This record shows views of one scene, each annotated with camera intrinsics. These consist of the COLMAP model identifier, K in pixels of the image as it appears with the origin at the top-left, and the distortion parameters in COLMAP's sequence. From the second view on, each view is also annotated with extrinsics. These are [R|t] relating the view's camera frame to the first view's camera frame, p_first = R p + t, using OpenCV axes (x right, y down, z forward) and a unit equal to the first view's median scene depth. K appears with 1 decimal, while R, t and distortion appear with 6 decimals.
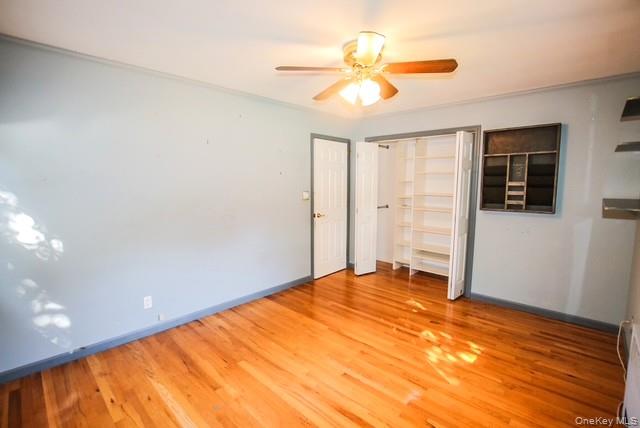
lens RADIAL K [[297.4, 0, 316.8], [0, 297.4, 214.6], [0, 0, 1]] dist [-0.037051, 0.005298]
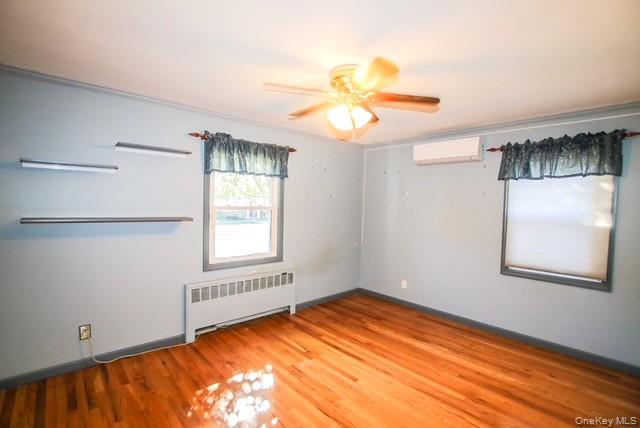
lens RADIAL K [[297.4, 0, 316.8], [0, 297.4, 214.6], [0, 0, 1]] dist [-0.037051, 0.005298]
pose [[-0.997356, -0.026632, 0.067620, 0.144685], [-0.016513, 0.989145, 0.146009, -0.183707], [-0.070774, 0.144507, -0.986970, 1.591368]]
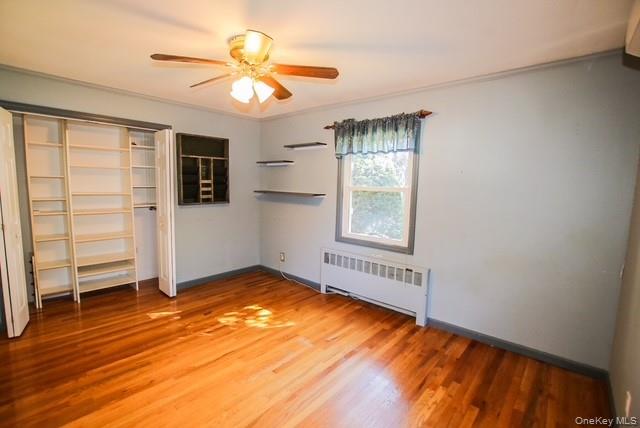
lens RADIAL K [[297.4, 0, 316.8], [0, 297.4, 214.6], [0, 0, 1]] dist [-0.037051, 0.005298]
pose [[-0.045620, -0.102752, 0.993660, -0.681110], [0.085690, 0.990627, 0.106373, -0.067617], [-0.995277, 0.089999, -0.036387, 0.667367]]
